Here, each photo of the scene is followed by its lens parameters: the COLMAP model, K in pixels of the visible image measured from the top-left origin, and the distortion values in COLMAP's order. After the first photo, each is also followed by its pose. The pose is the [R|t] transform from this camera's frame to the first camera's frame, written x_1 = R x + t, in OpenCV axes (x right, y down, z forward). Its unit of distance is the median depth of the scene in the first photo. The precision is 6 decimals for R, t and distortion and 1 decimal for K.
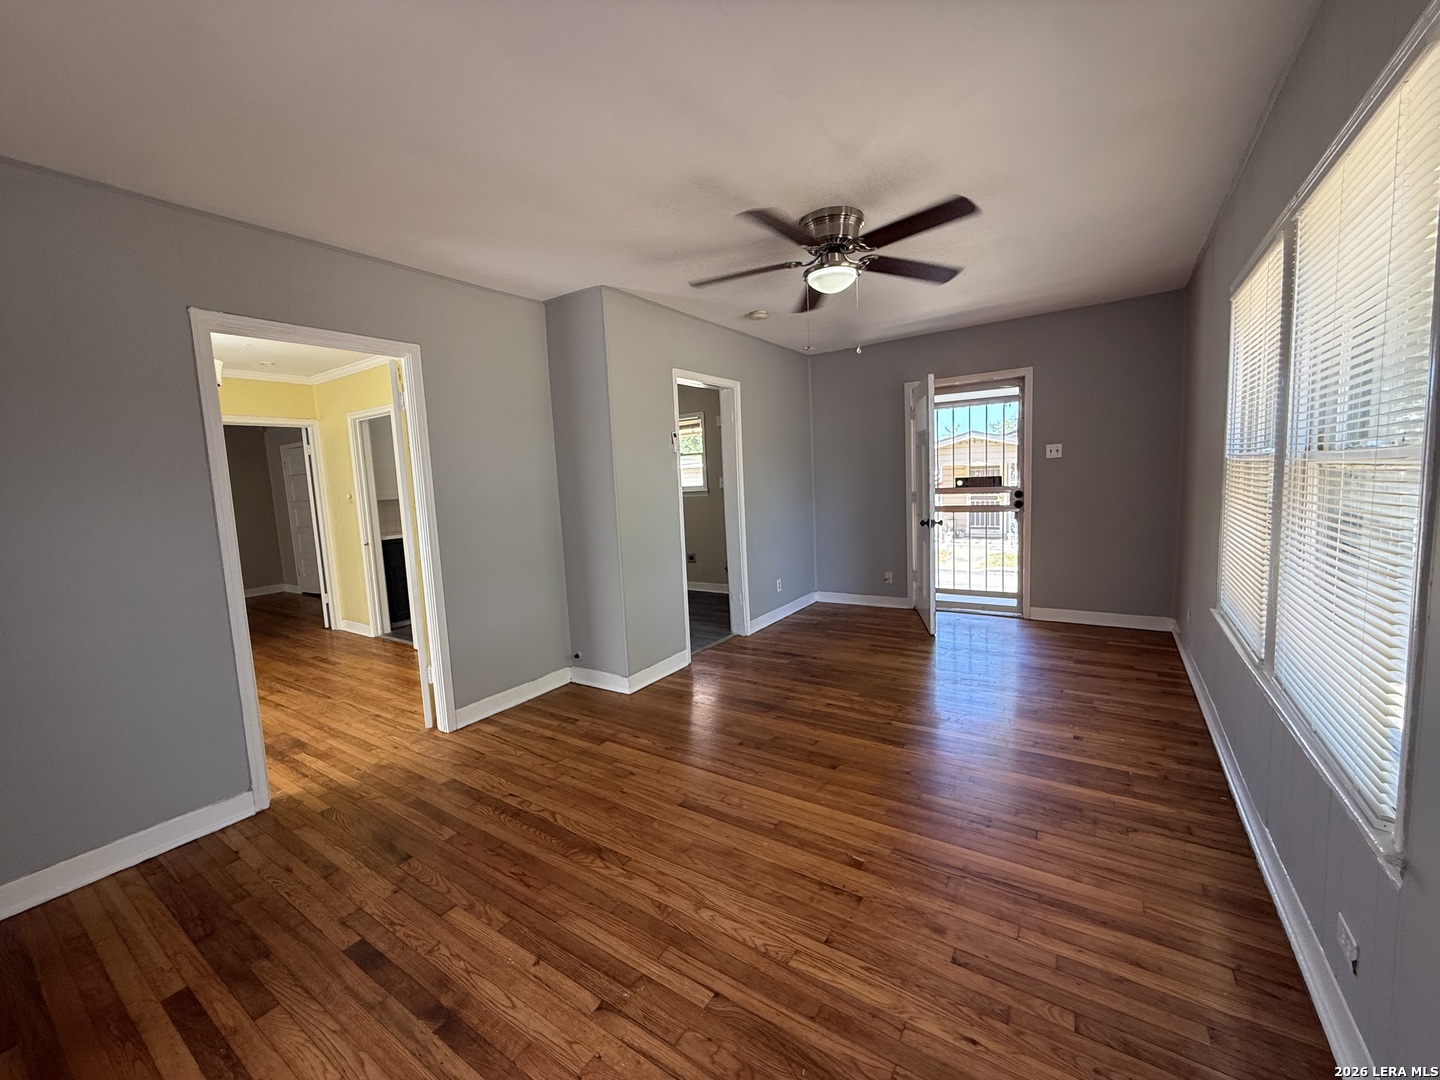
lens RADIAL K [[575.0, 0, 715.4], [0, 575.0, 537.1], [0, 0, 1]] dist [-0.001611, 0.000541]
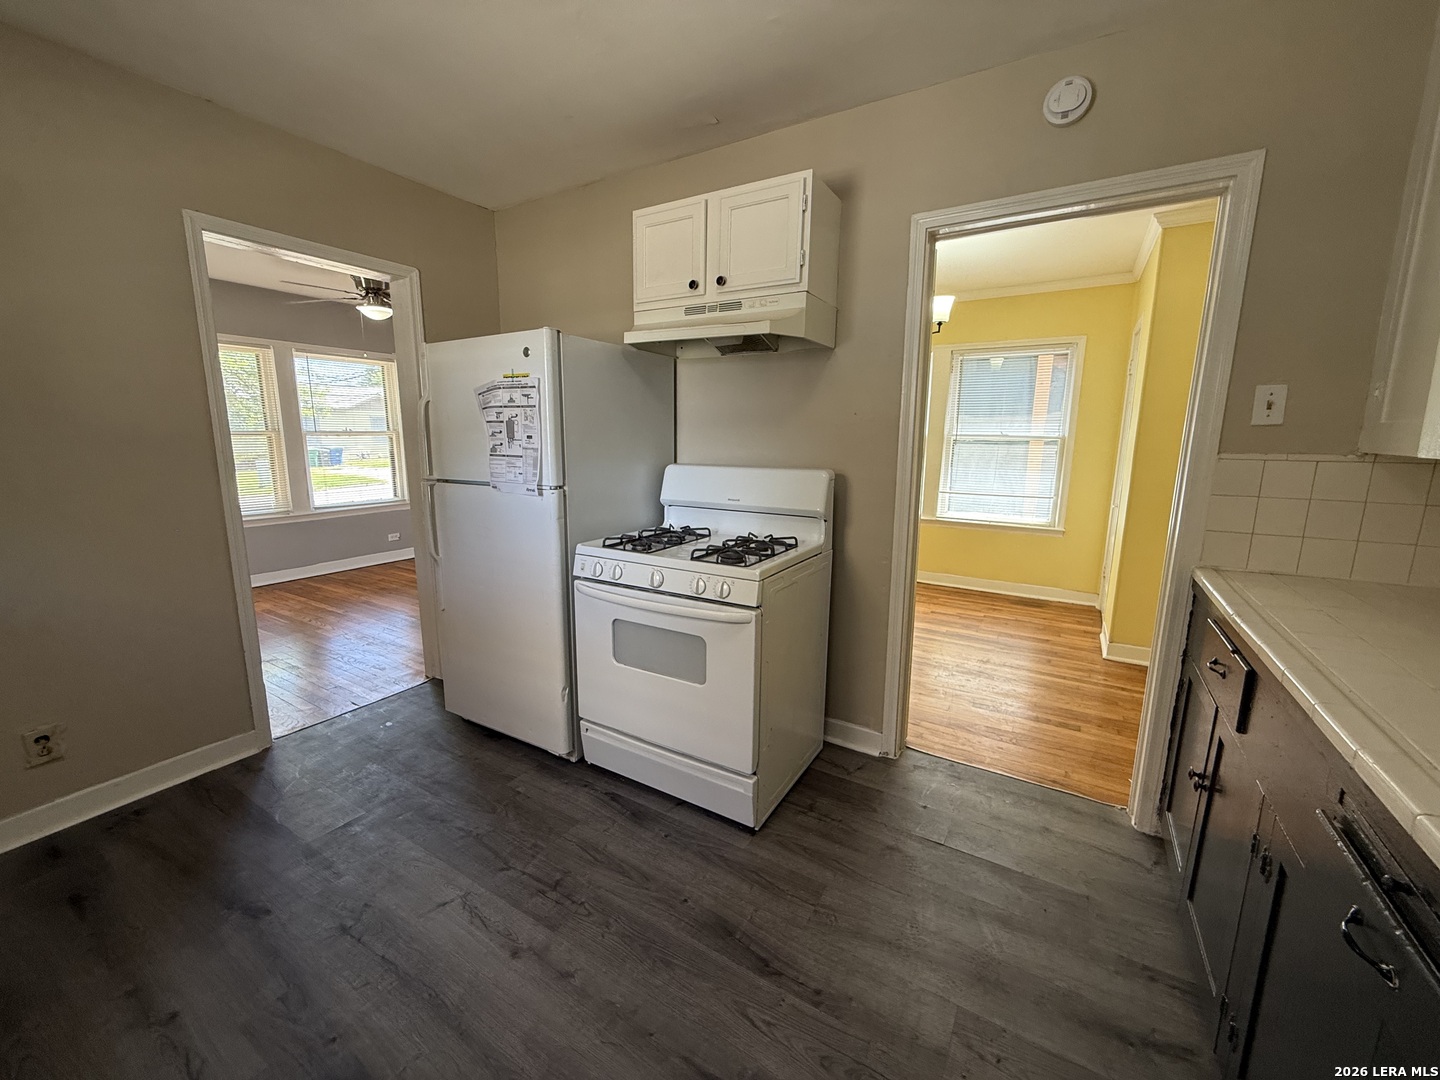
lens RADIAL K [[575.0, 0, 715.4], [0, 575.0, 537.1], [0, 0, 1]] dist [-0.001611, 0.000541]
pose [[-0.997785, 0.051870, -0.041659, -0.679942], [0.038469, 0.960722, 0.274833, -0.252493], [0.054278, 0.272621, -0.960589, 2.879715]]
